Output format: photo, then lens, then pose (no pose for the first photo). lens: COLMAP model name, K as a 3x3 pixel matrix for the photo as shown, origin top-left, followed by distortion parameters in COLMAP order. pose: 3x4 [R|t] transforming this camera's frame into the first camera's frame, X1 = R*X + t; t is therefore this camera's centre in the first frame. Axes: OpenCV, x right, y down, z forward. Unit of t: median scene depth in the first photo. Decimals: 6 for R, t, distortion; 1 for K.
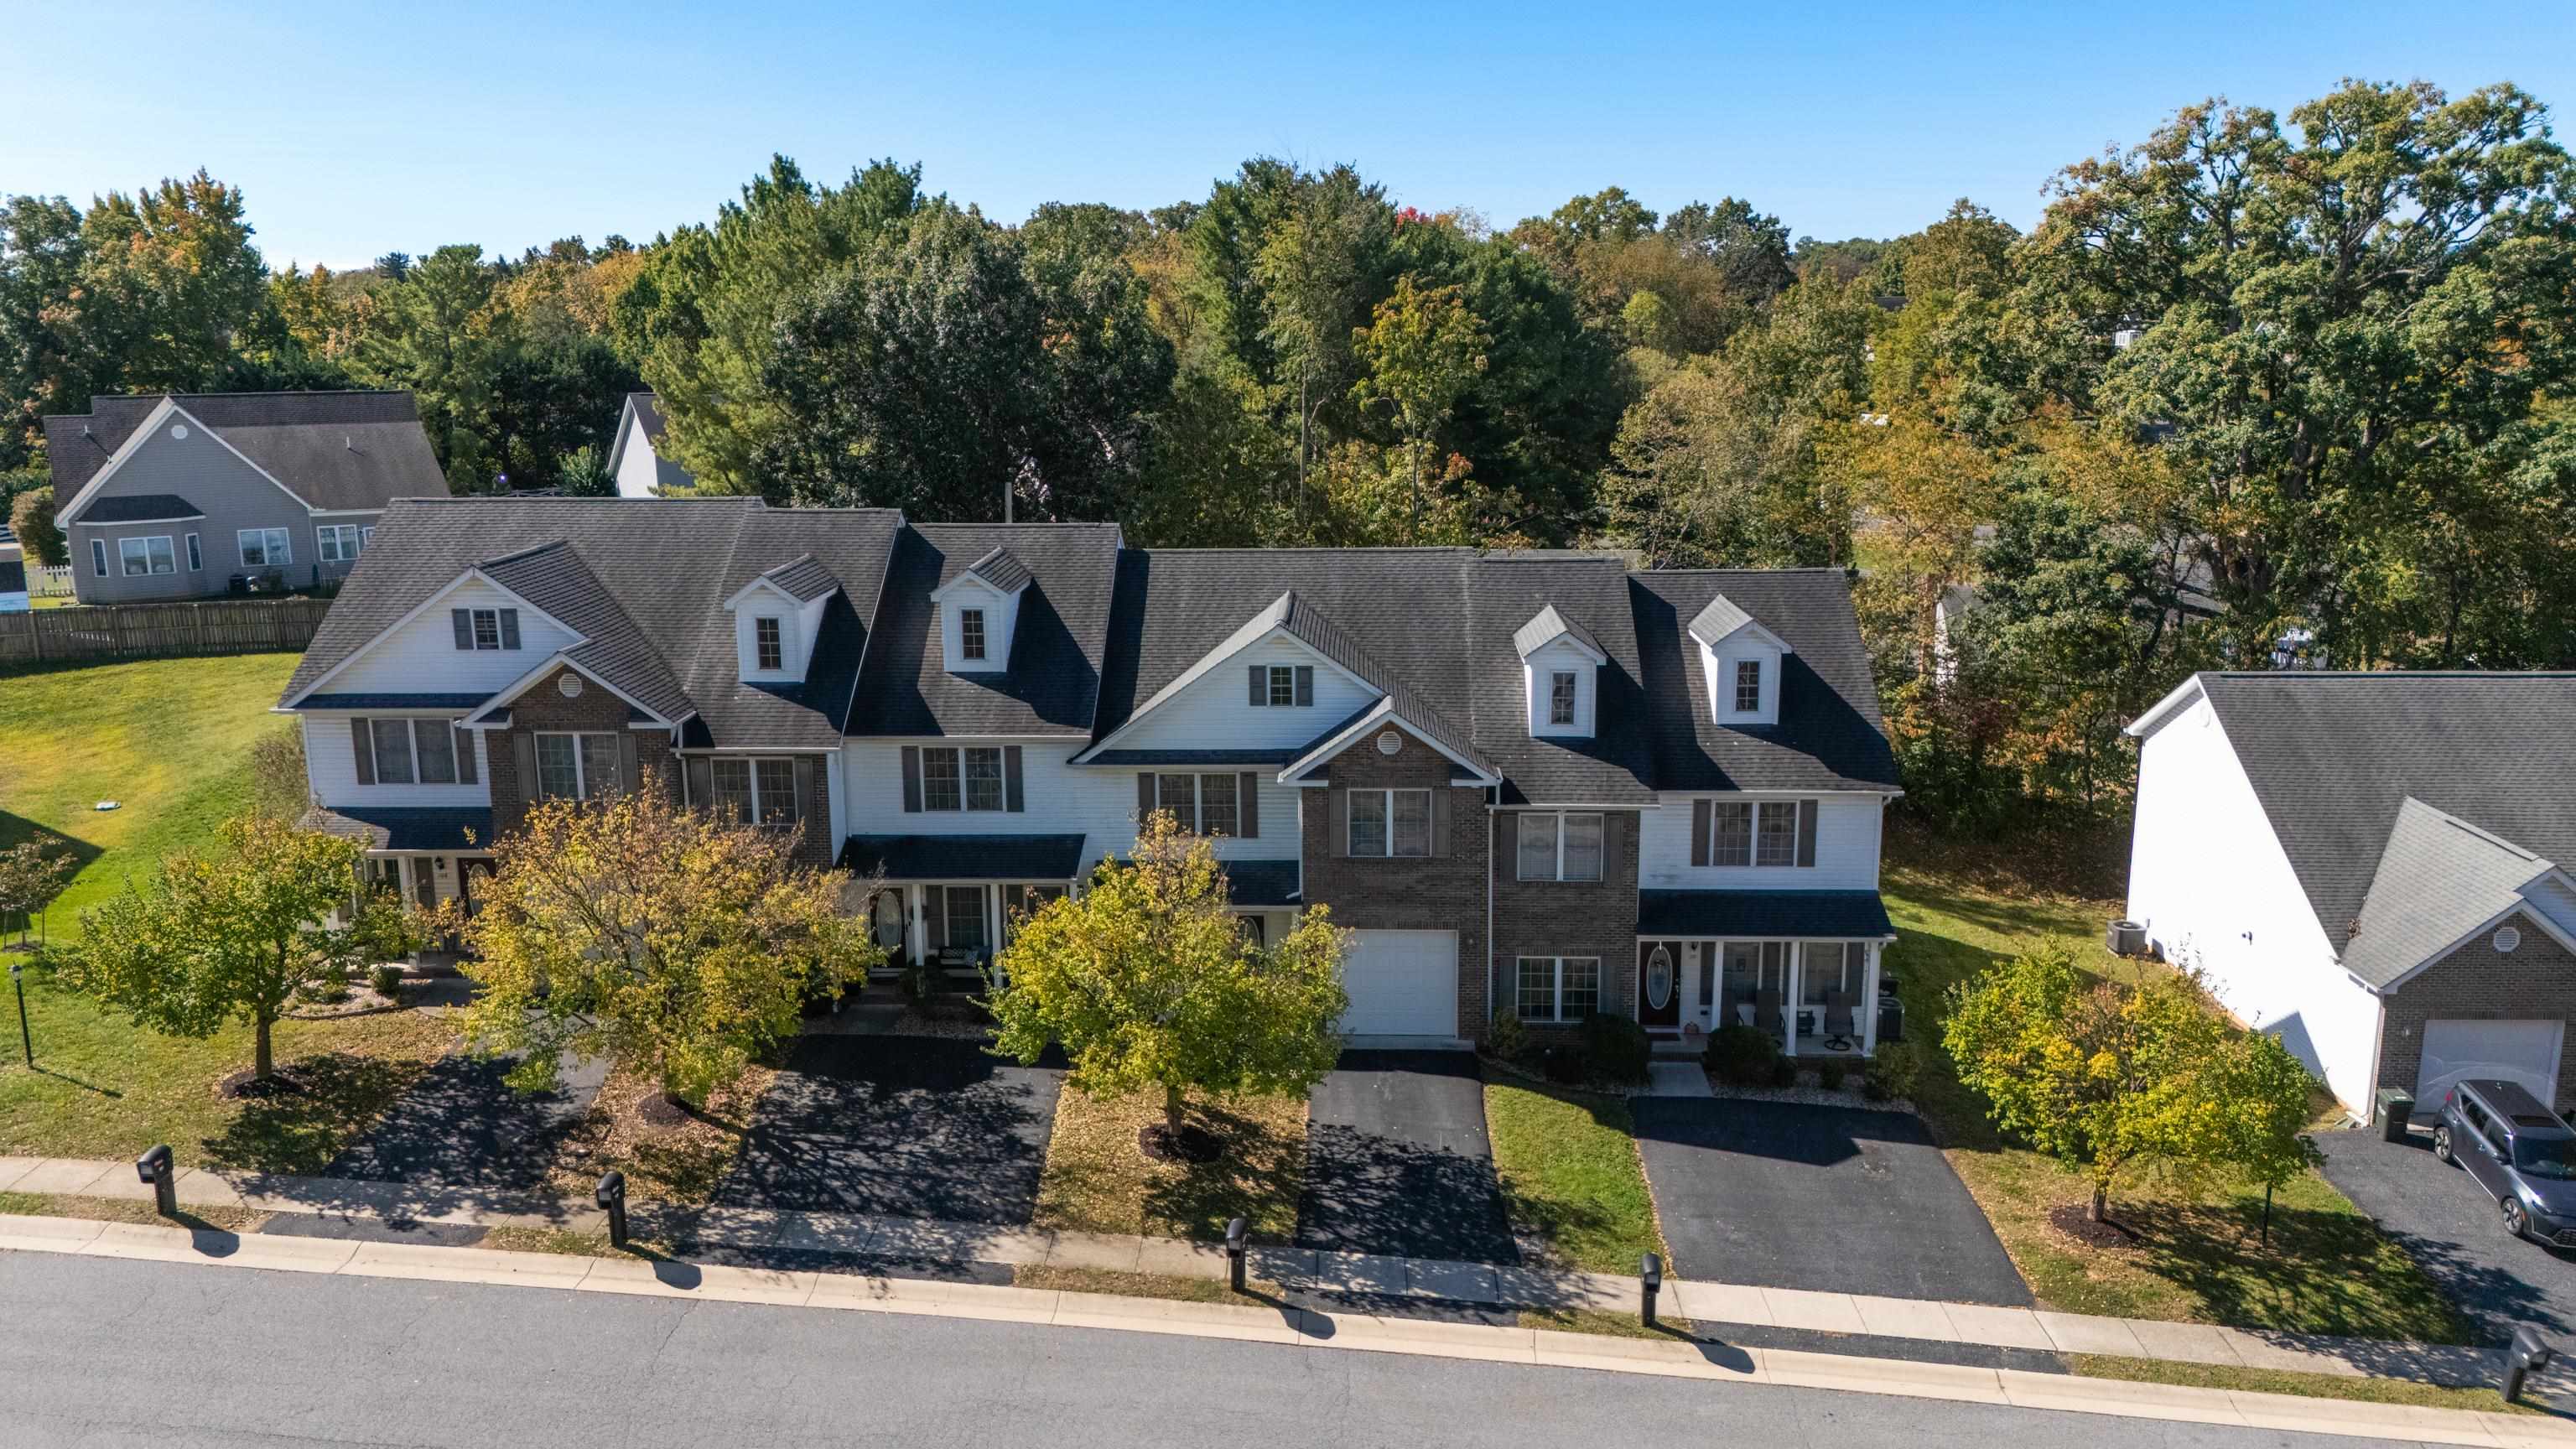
lens RADIAL K [[1886.1, 0, 1288.5], [0, 1886.1, 718.7], [0, 0, 1]] dist [0.067025, -0.071090]
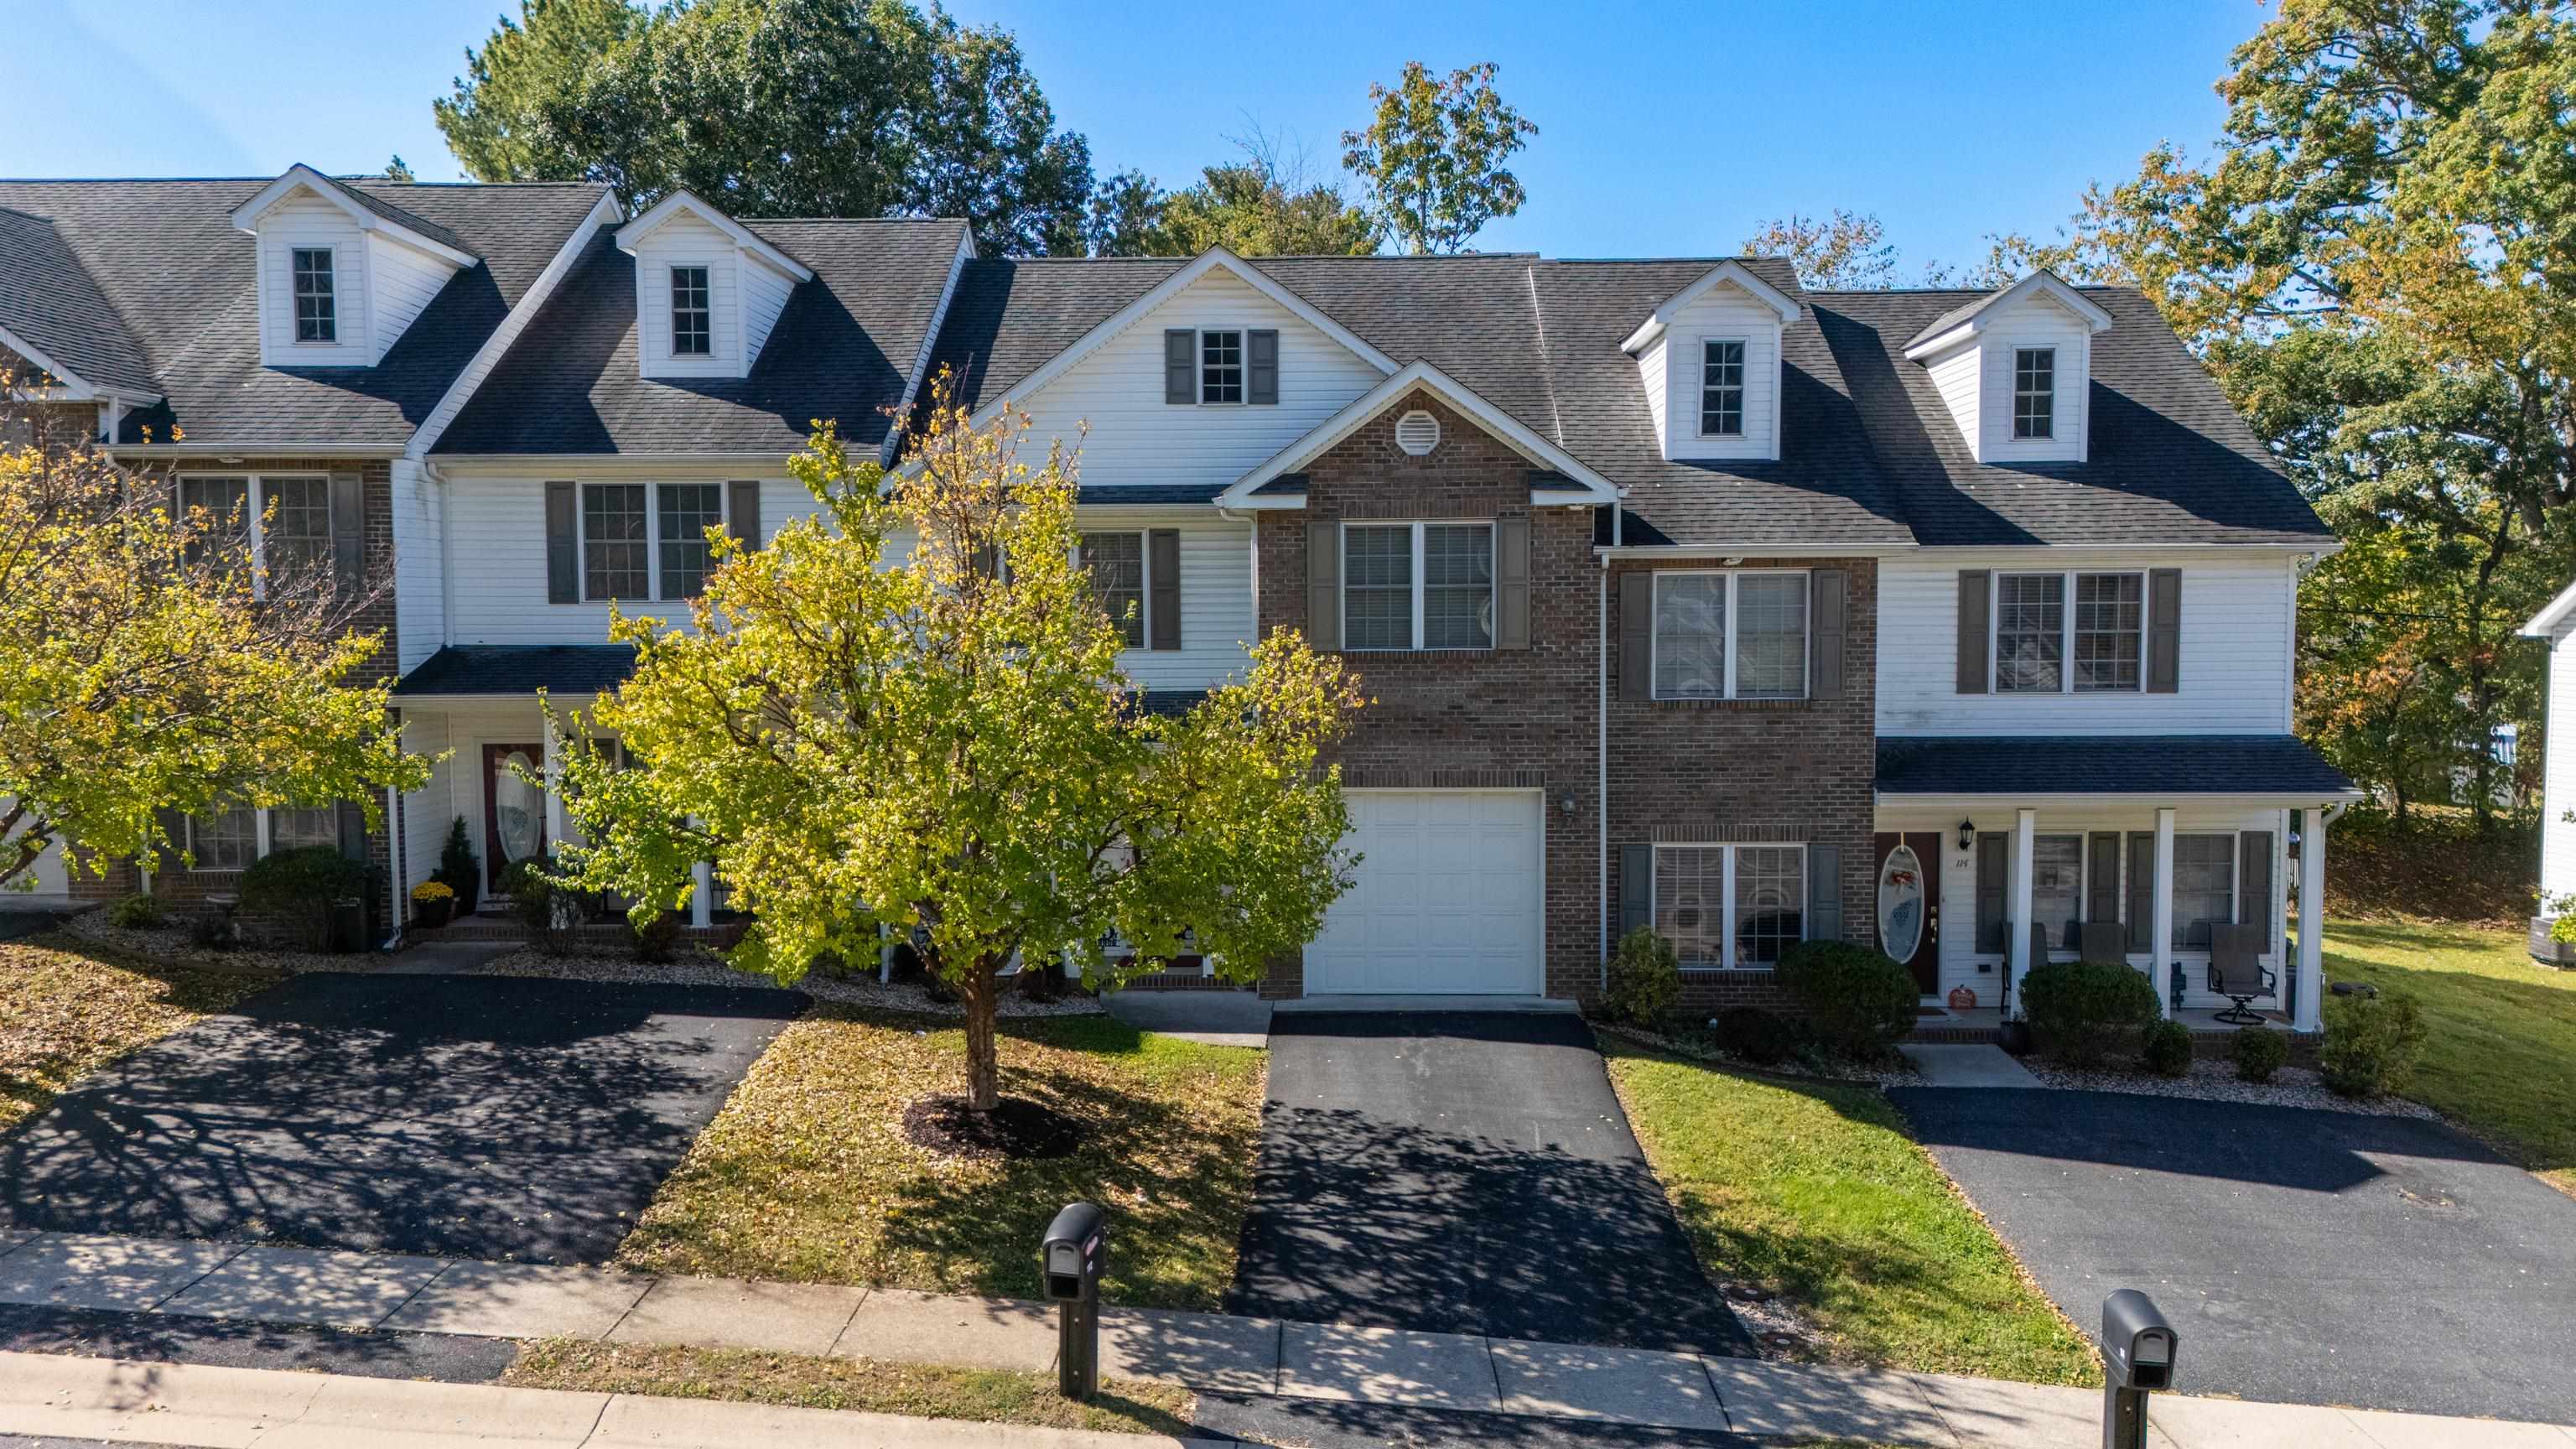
lens RADIAL K [[1889.7, 0, 1284.2], [0, 1889.7, 728.1], [0, 0, 1]] dist [0.075188, -0.073832]
pose [[0.999925, 0.002115, 0.012043, 0.009242], [-0.000366, 0.989671, -0.143355, 0.195176], [-0.012221, 0.143340, 0.989598, 0.517740]]
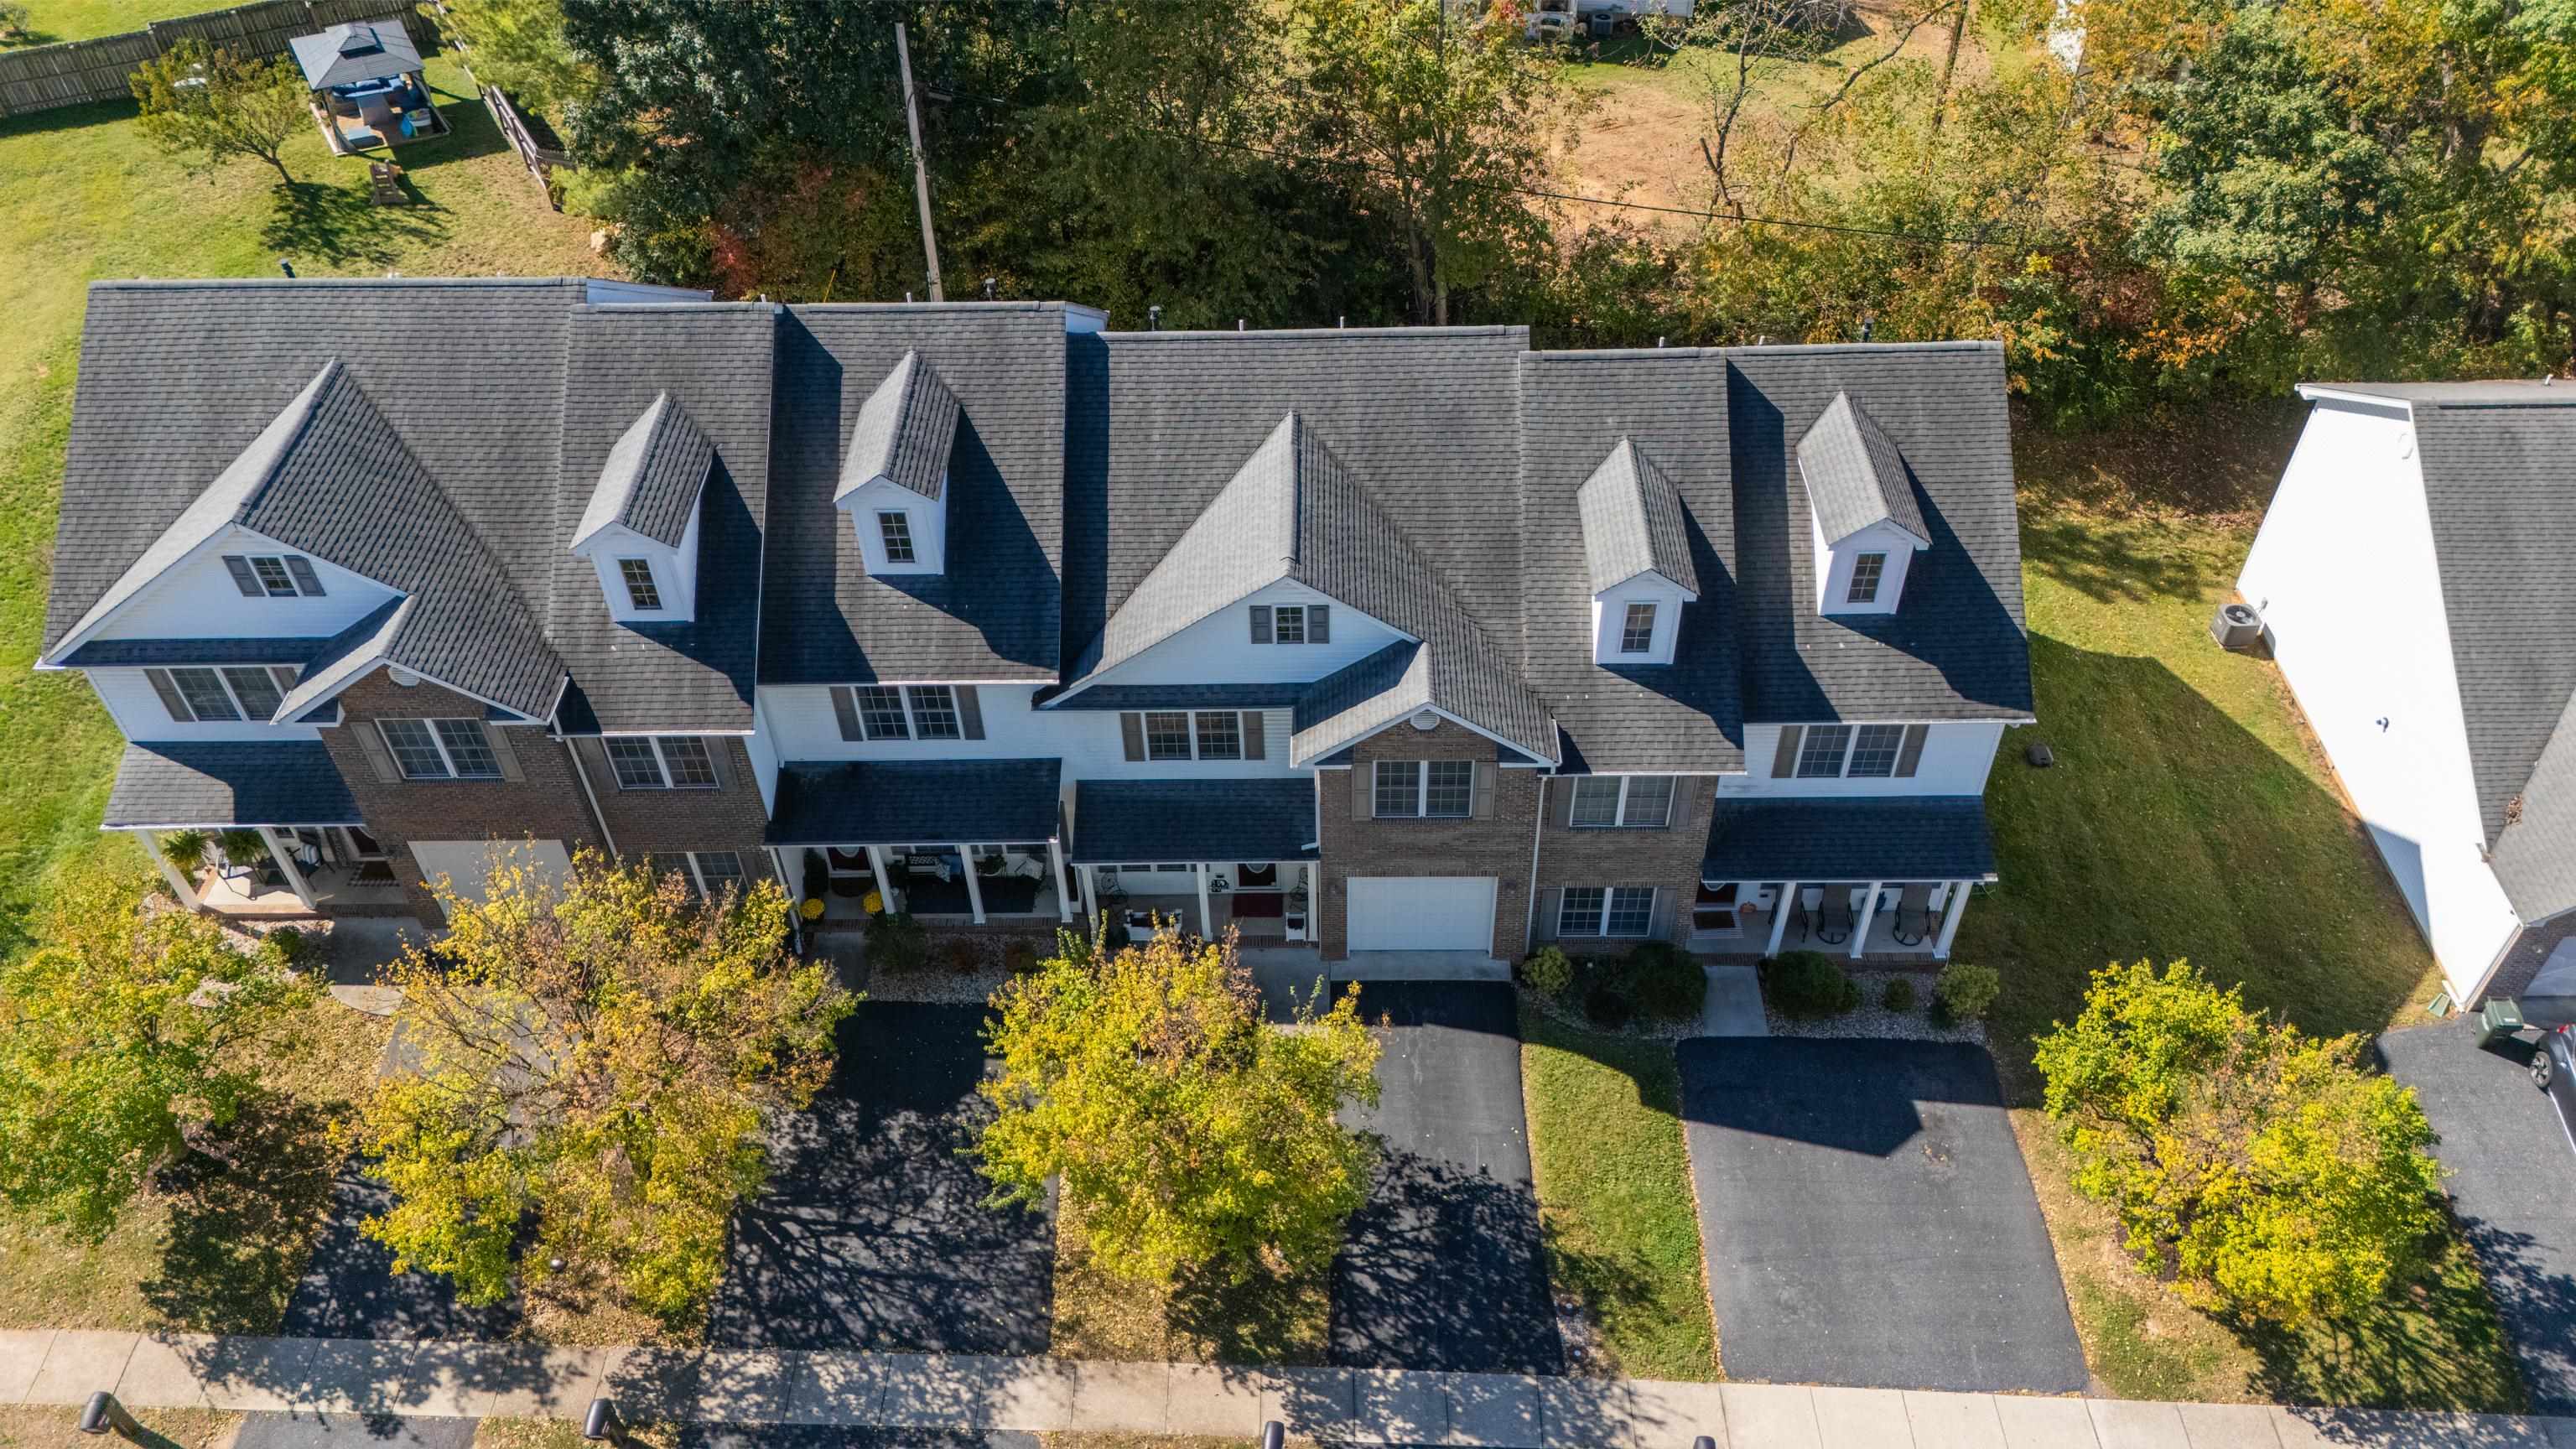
lens RADIAL K [[1886.1, 0, 1288.5], [0, 1886.1, 718.7], [0, 0, 1]] dist [0.067025, -0.071090]
pose [[0.999526, -0.029020, 0.010299, -0.015993], [0.019088, 0.846347, 0.532290, -0.470691], [-0.024163, -0.531841, 0.846500, 0.338199]]
